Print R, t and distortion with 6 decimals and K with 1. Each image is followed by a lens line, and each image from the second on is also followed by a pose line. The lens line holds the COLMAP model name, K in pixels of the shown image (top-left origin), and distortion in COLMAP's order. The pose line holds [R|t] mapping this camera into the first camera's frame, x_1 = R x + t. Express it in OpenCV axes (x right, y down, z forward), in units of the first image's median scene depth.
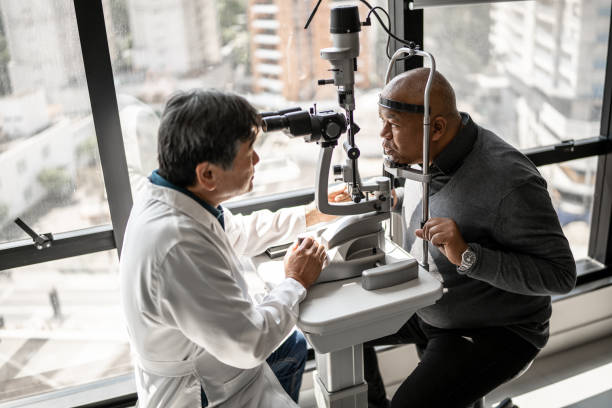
lens RADIAL K [[602.3, 0, 306.4], [0, 602.3, 222.5], [0, 0, 1]] dist [-0.092193, 0.002512]
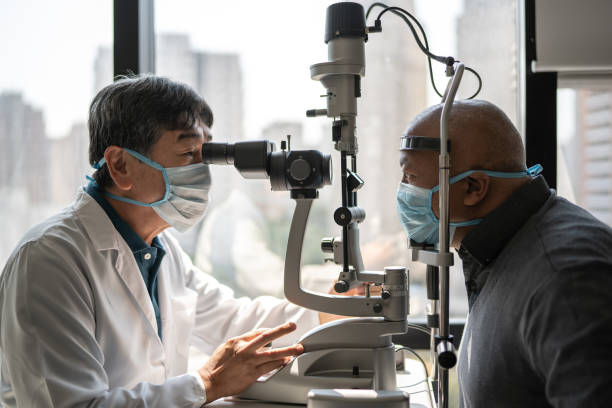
lens RADIAL K [[602.3, 0, 306.4], [0, 602.3, 222.5], [0, 0, 1]] dist [-0.092193, 0.002512]
pose [[0.874441, 0.074149, -0.479432, 0.354070], [-0.226320, 0.936473, -0.267952, 0.075307], [0.429107, 0.342813, 0.835671, 0.432081]]
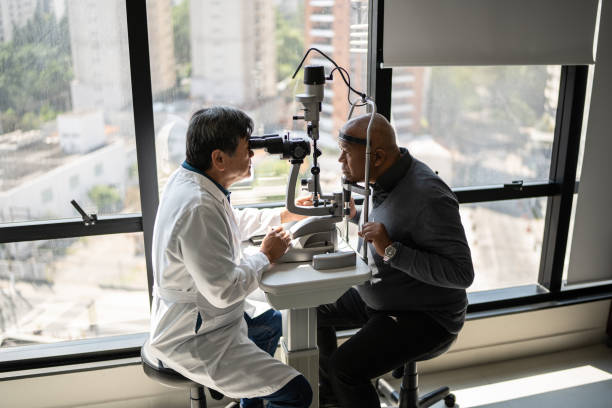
lens RADIAL K [[602.3, 0, 306.4], [0, 602.3, 222.5], [0, 0, 1]] dist [-0.092193, 0.002512]
pose [[0.993793, 0.084903, -0.071876, 0.165100], [-0.089197, 0.994277, -0.058796, 0.085721], [0.066473, 0.064842, 0.995679, -0.364134]]
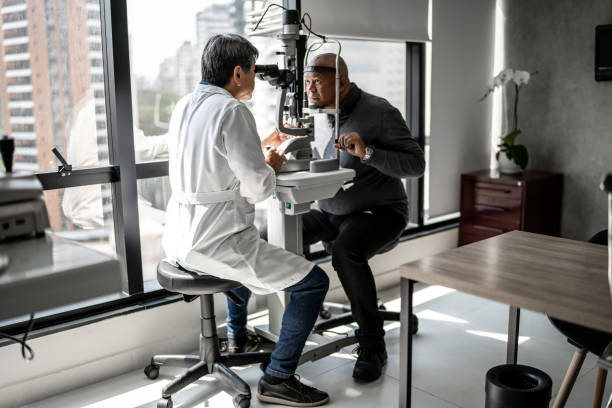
lens RADIAL K [[584.5, 0, 331.8], [0, 584.5, 191.3], [0, 0, 1]] dist [0.008813, 0.004103]
pose [[0.921700, -0.015140, 0.387609, -0.459678], [0.107178, 0.970279, -0.216960, 0.498440], [-0.372804, 0.241515, 0.895928, -0.424183]]
